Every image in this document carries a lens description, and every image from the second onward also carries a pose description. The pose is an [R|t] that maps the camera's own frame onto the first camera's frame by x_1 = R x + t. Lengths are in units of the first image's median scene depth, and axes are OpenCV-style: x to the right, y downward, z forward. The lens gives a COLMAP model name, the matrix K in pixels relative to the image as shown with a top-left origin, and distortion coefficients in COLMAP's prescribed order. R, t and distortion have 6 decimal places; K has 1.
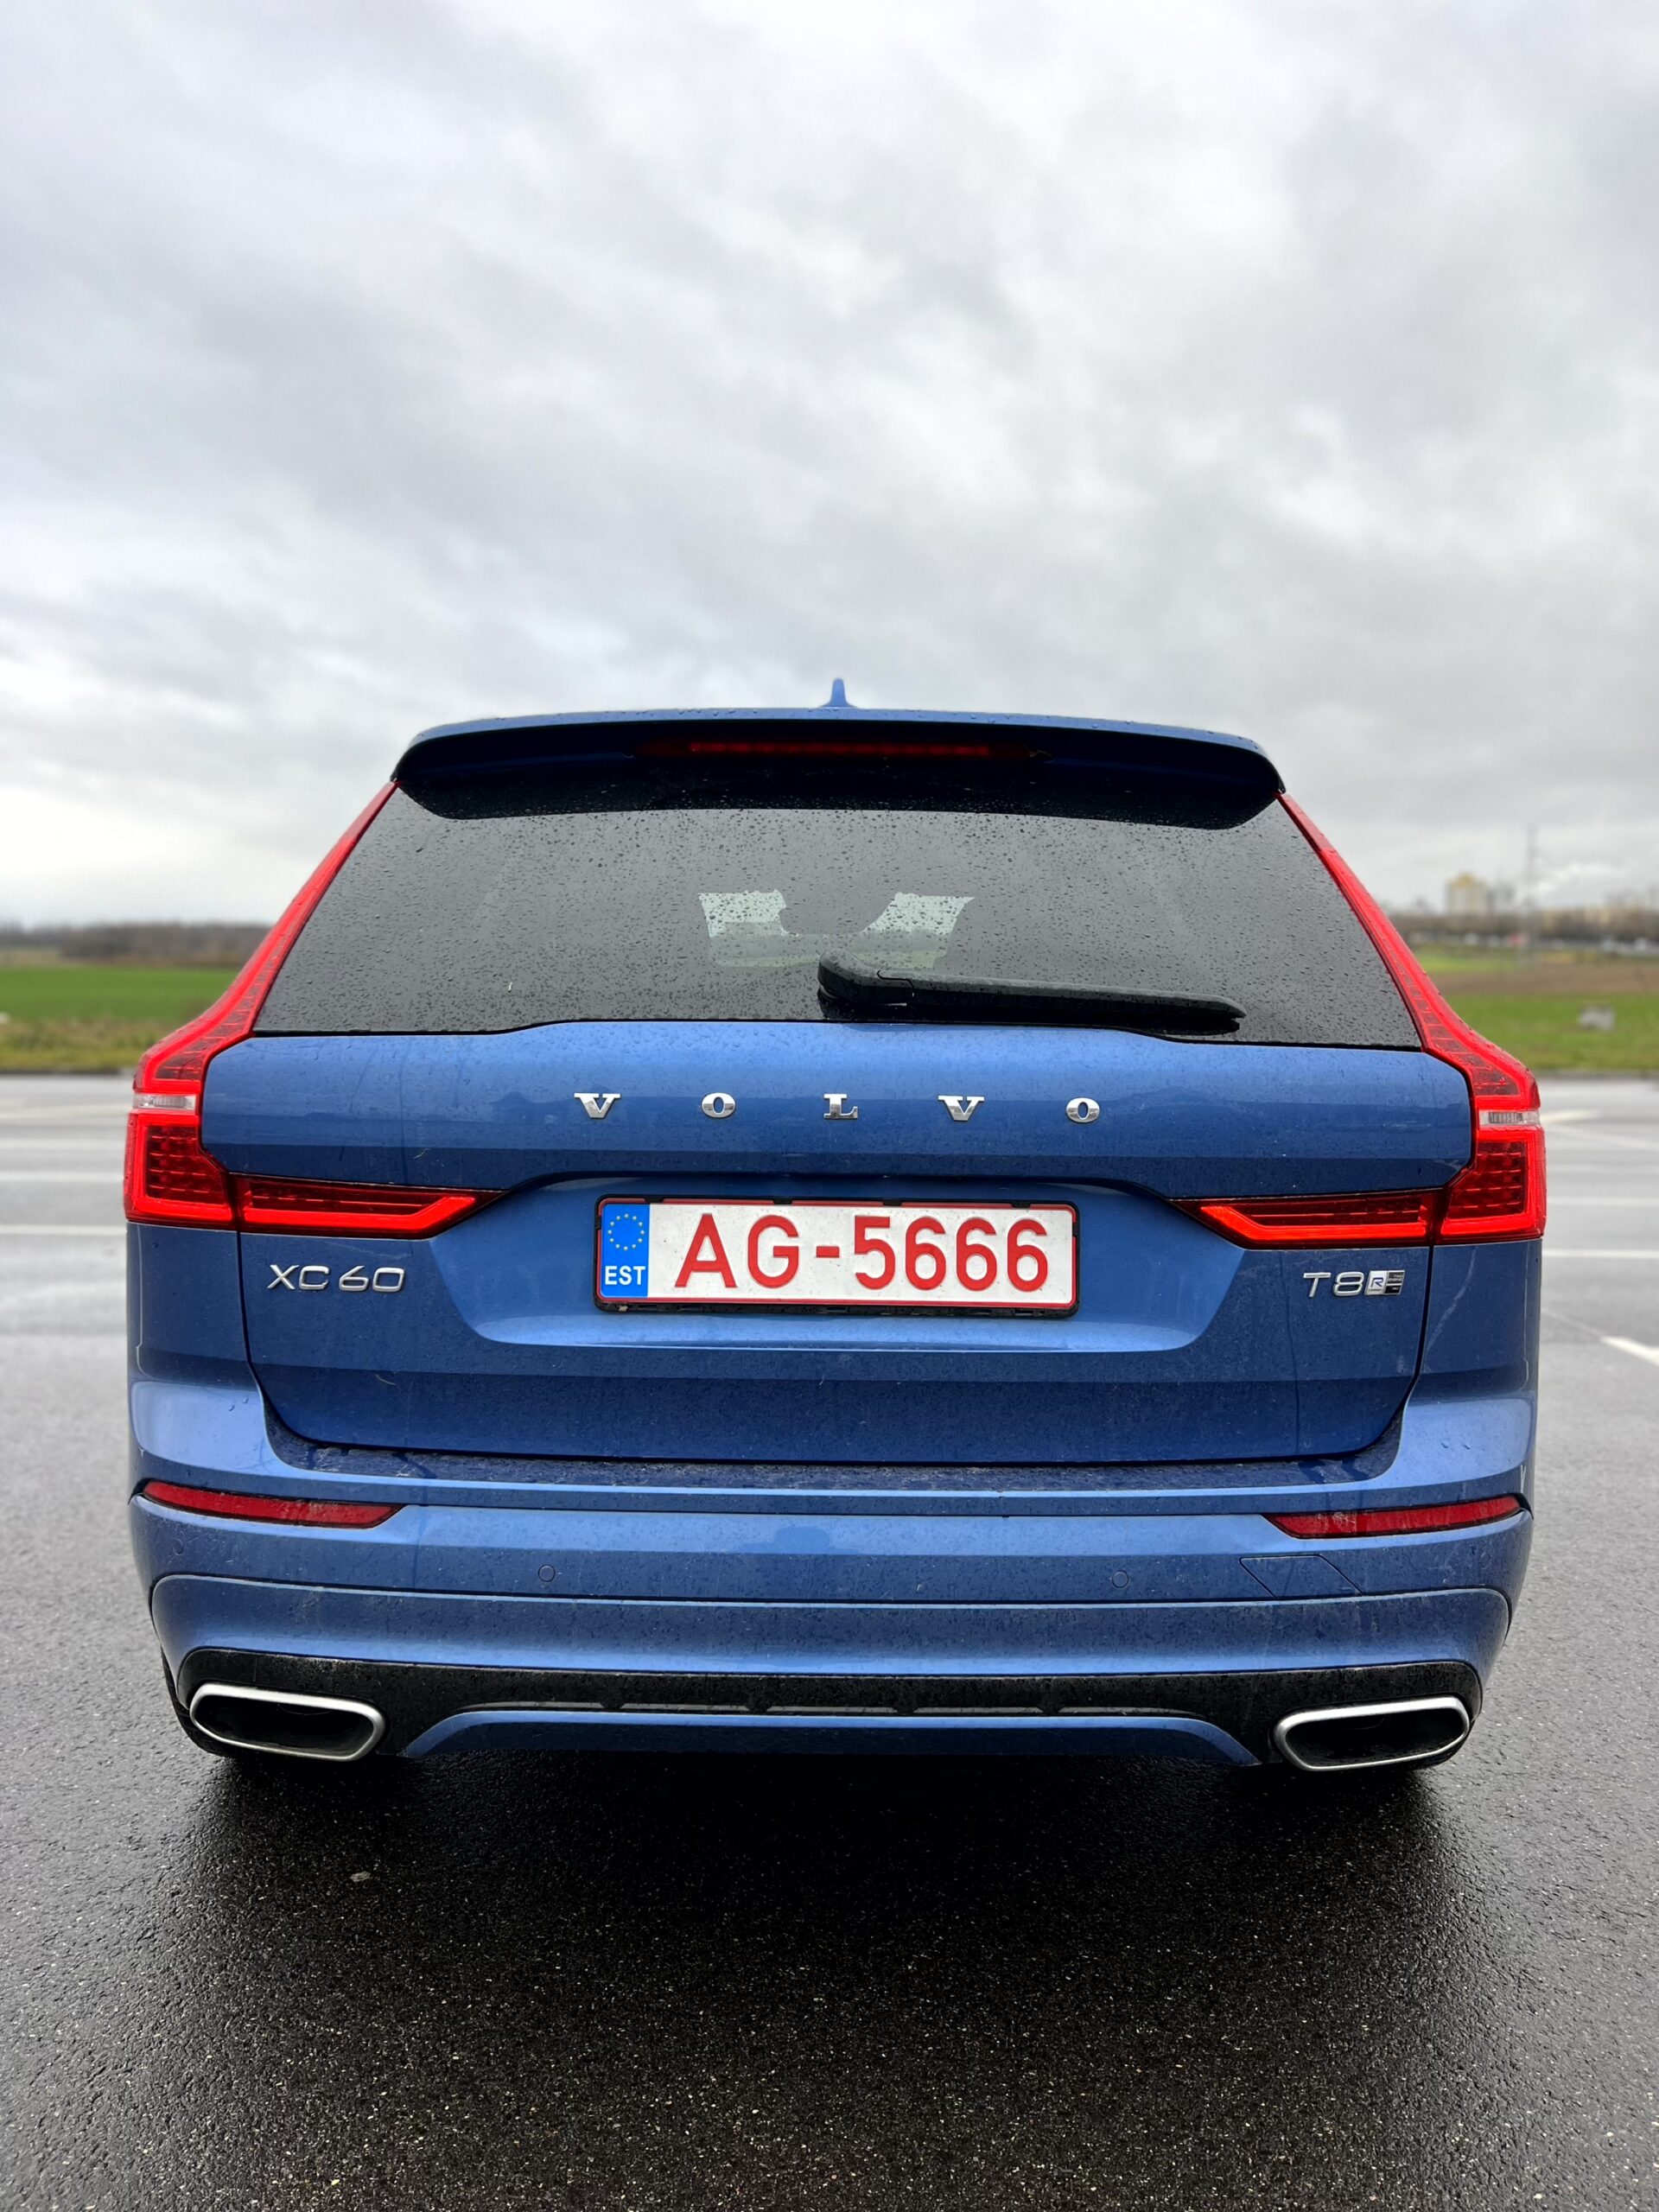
lens RADIAL K [[1679.9, 0, 829.5], [0, 1679.9, 1106.0], [0, 0, 1]] dist [0.052426, -0.070677]
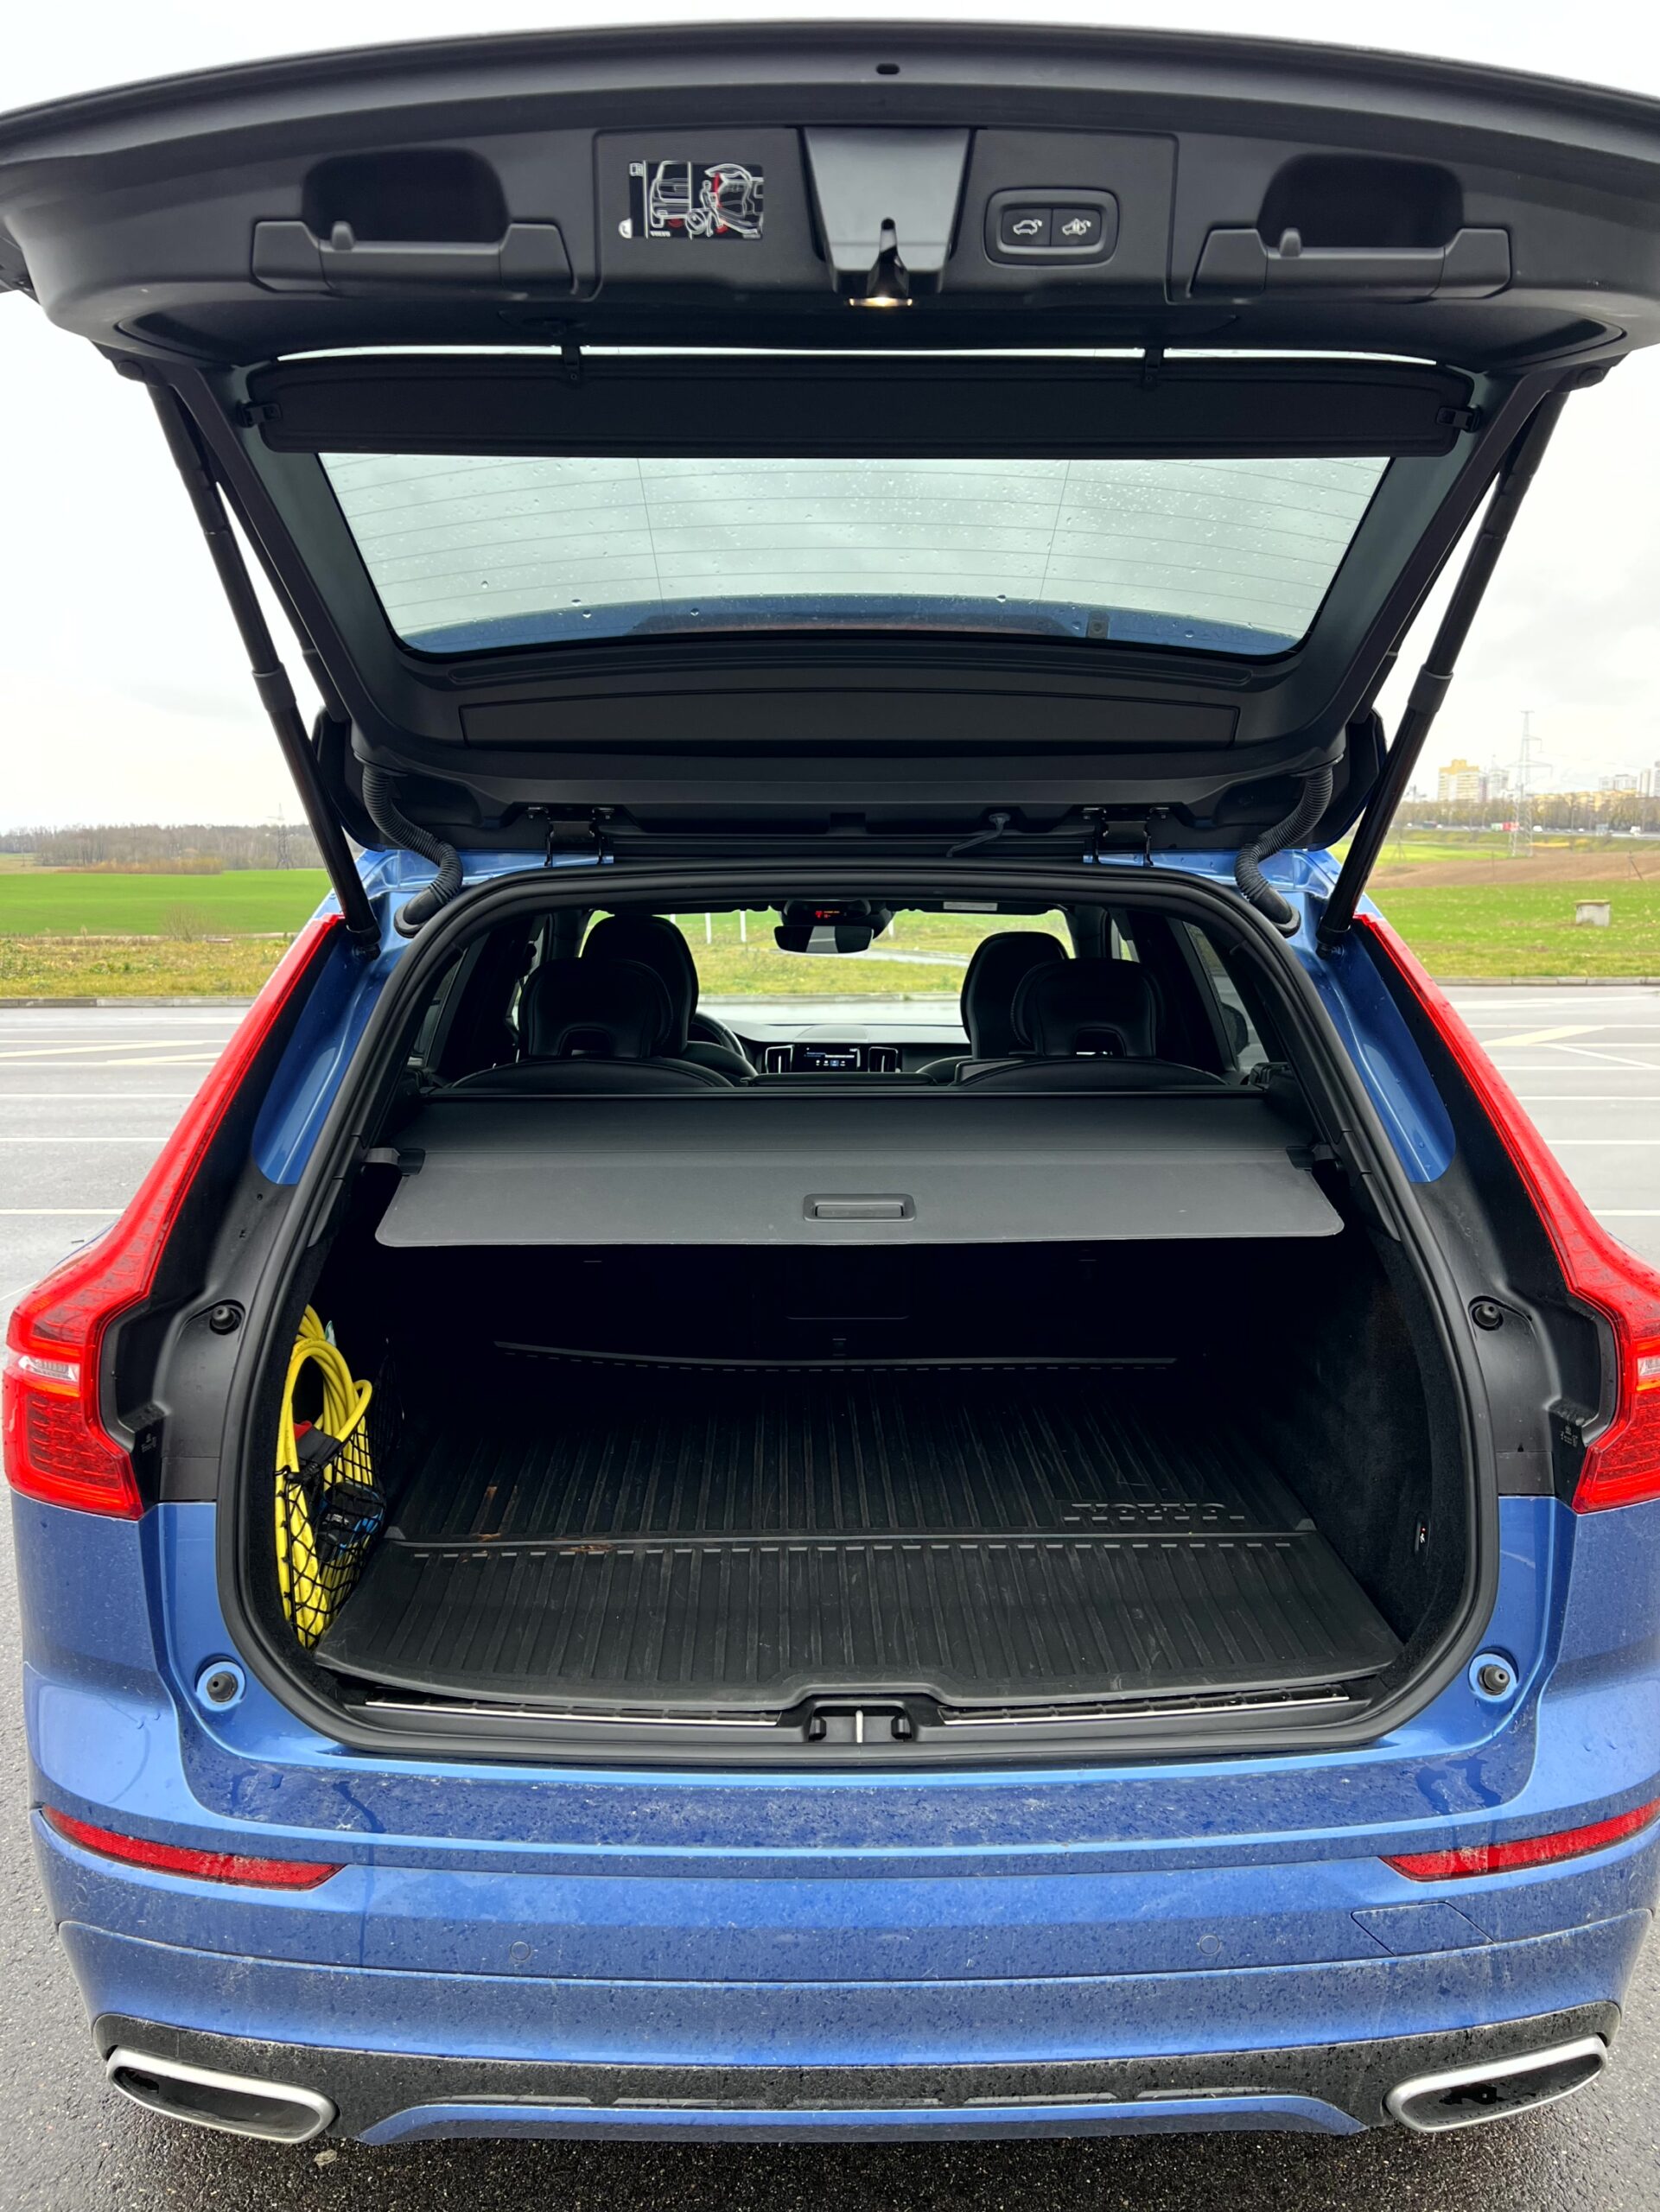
lens RADIAL K [[1680.0, 0, 830.0], [0, 1680.0, 1106.0], [0, 0, 1]] dist [0.052426, -0.070677]
pose [[0.999896, -0.013304, 0.005533, -0.013890], [0.012937, 0.998007, 0.061767, -0.183013], [-0.006344, -0.061689, 0.998075, 0.188413]]
